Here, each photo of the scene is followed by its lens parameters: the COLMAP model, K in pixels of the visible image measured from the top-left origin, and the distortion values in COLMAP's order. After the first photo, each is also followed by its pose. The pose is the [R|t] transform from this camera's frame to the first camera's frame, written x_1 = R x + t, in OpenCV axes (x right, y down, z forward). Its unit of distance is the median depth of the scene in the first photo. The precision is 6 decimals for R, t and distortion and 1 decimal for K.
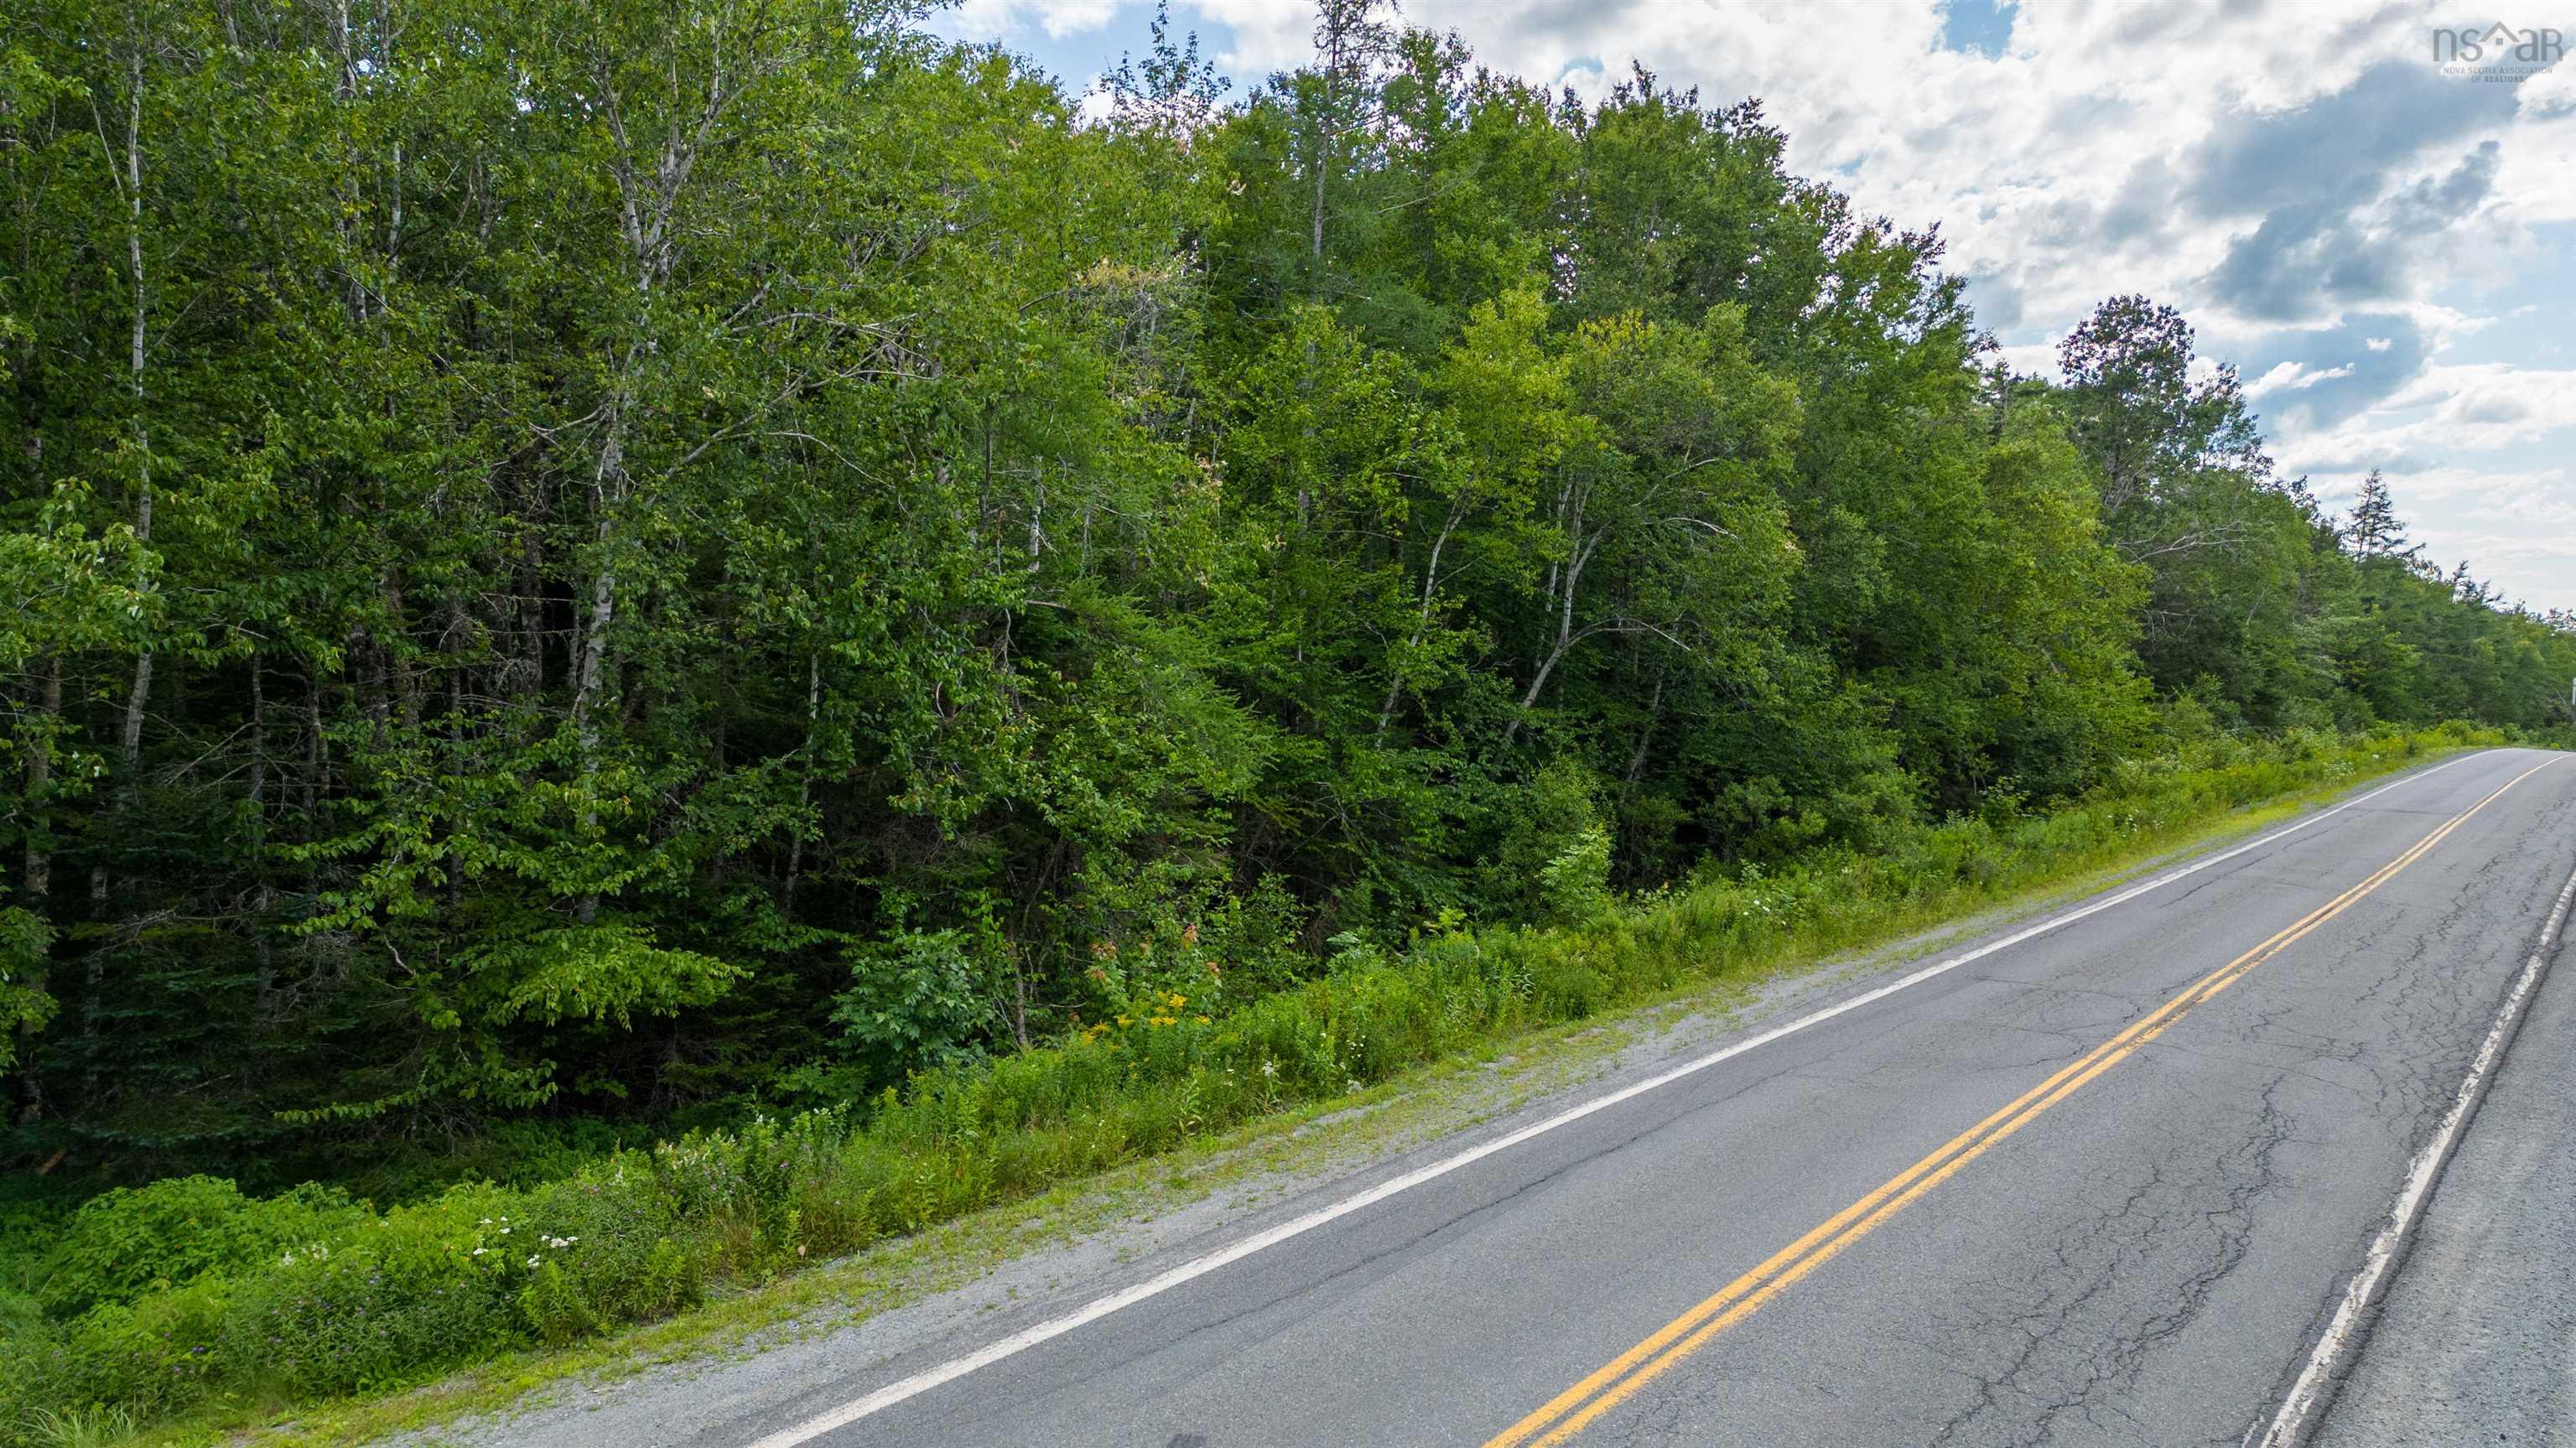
lens RADIAL K [[1781.0, 0, 1271.4], [0, 1781.0, 736.5], [0, 0, 1]] dist [0.059002, -0.069995]
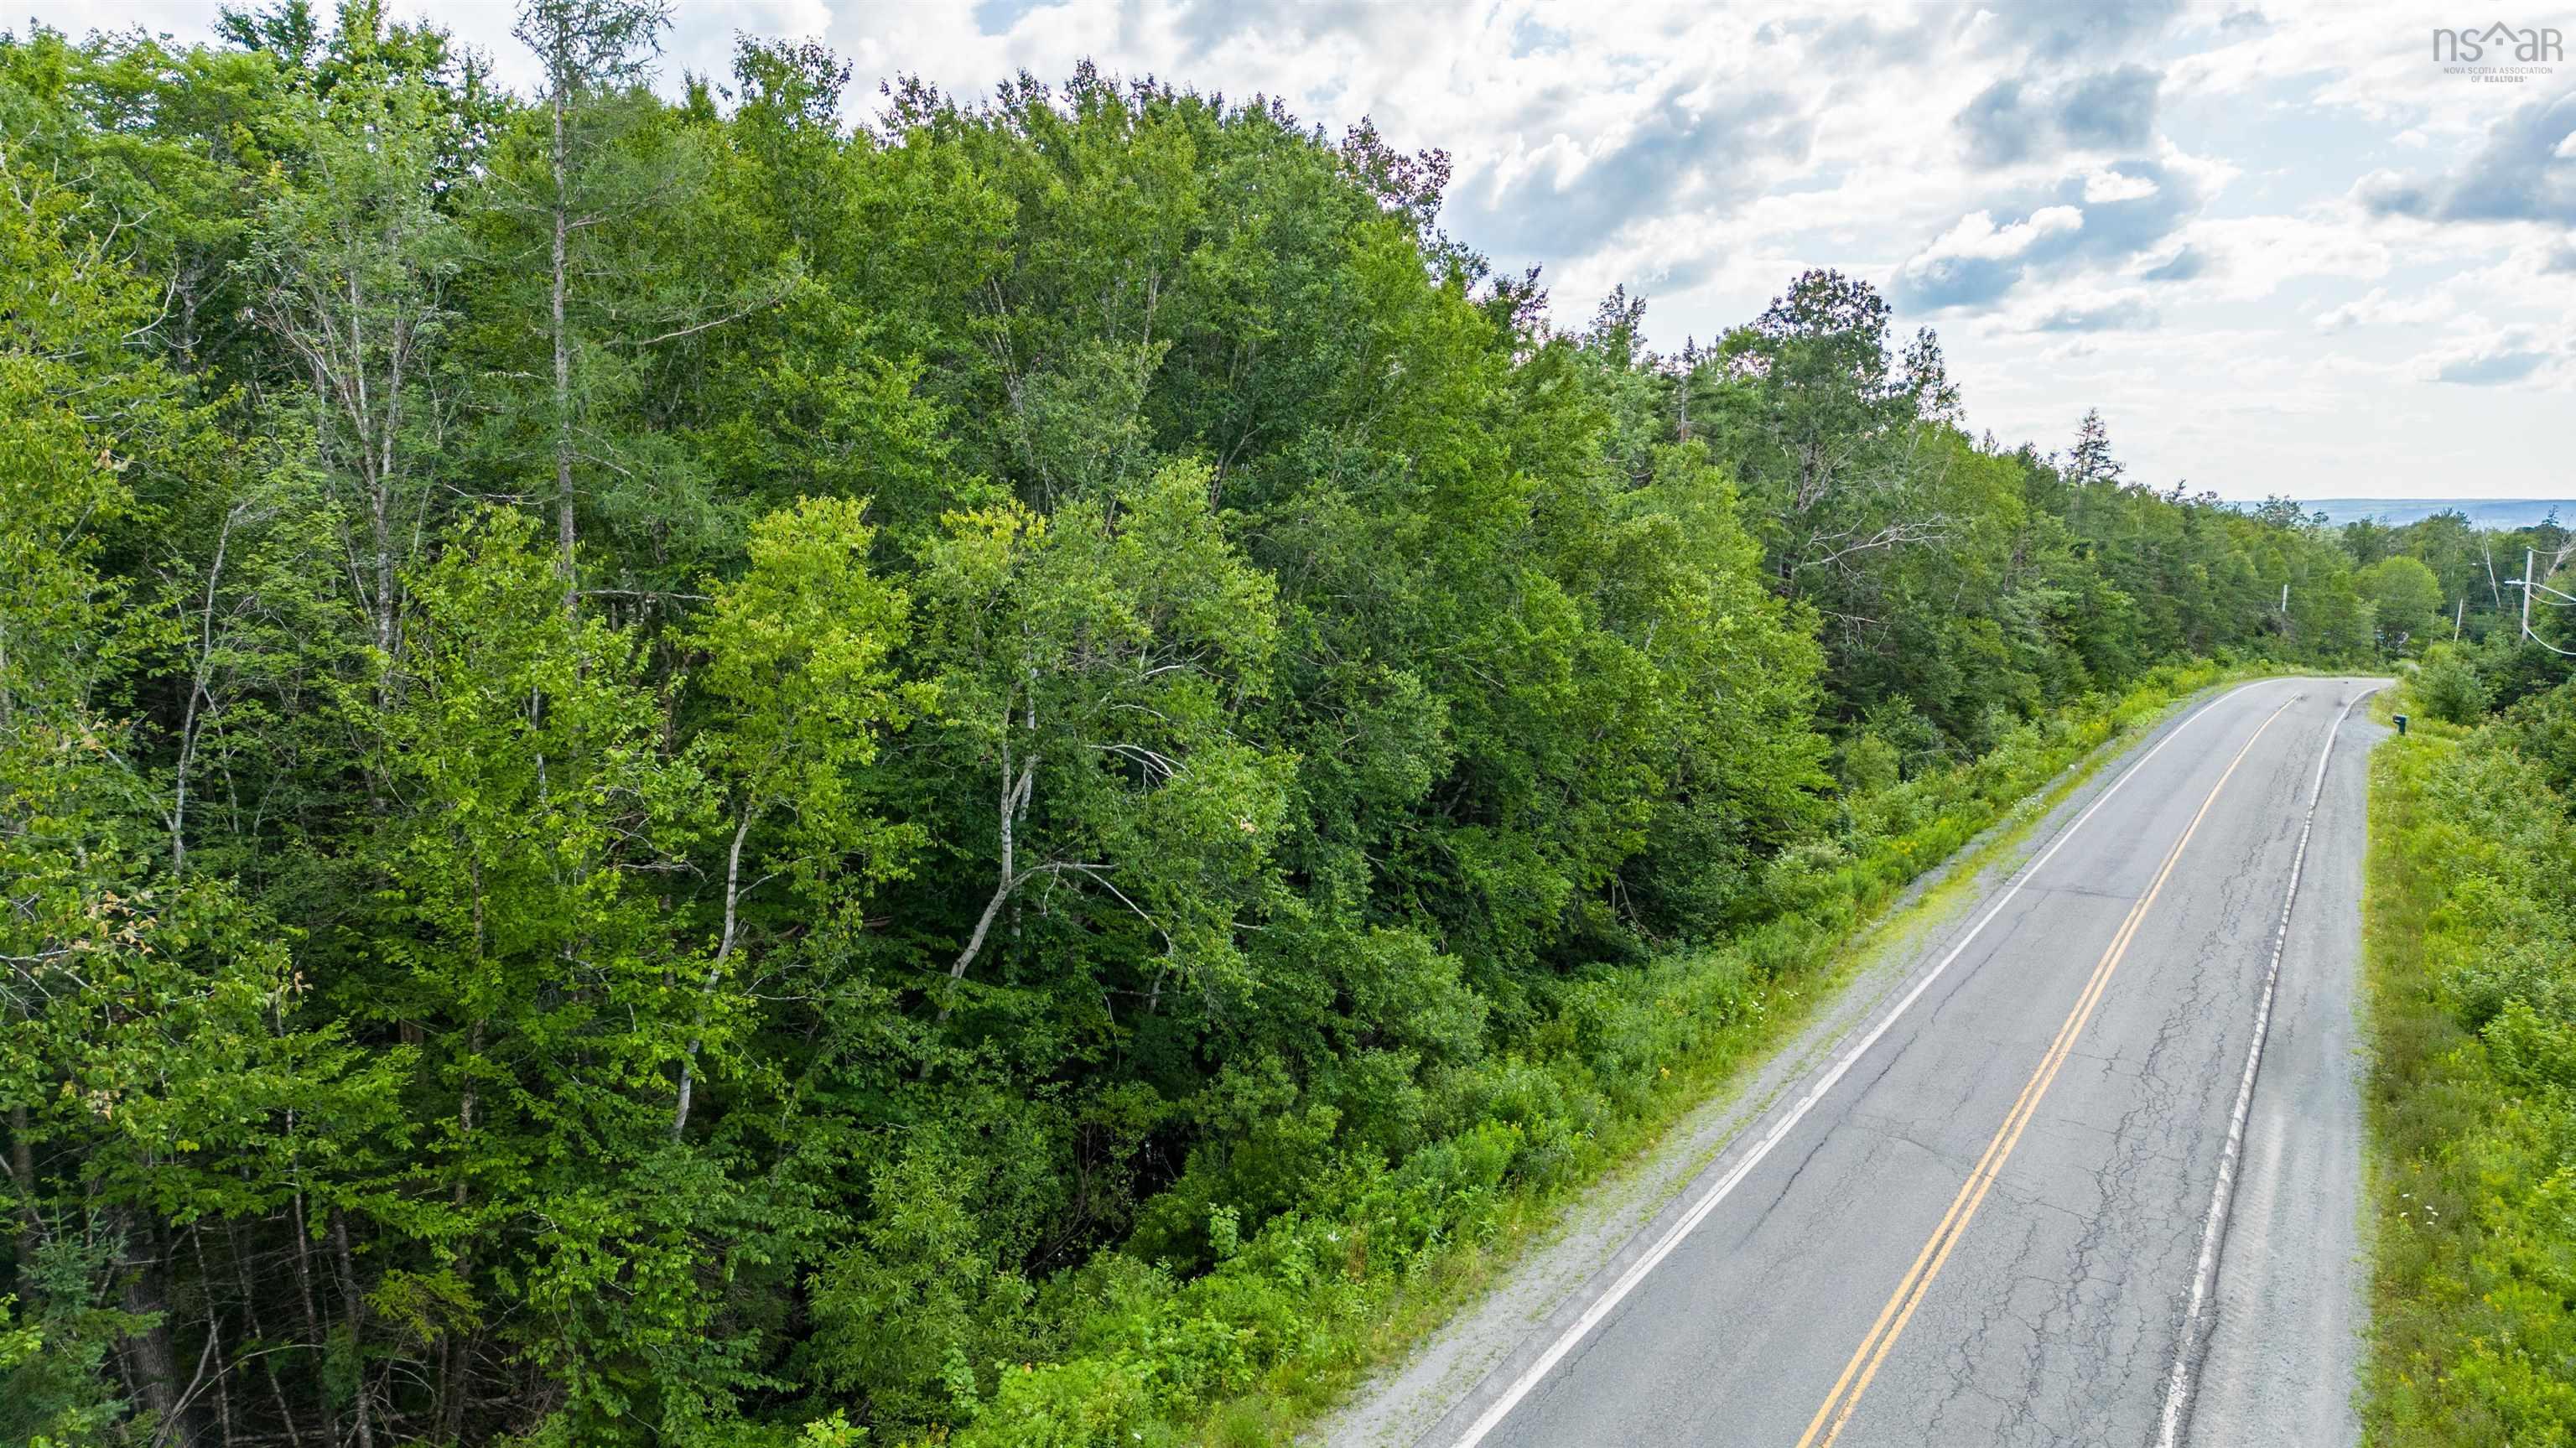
lens RADIAL K [[1781.0, 0, 1271.4], [0, 1781.0, 736.5], [0, 0, 1]] dist [0.059002, -0.069995]
pose [[0.993430, -0.026152, 0.111412, 0.091498], [0.018268, 0.997294, 0.071204, -0.079327], [-0.112972, -0.068701, 0.991220, 0.115553]]
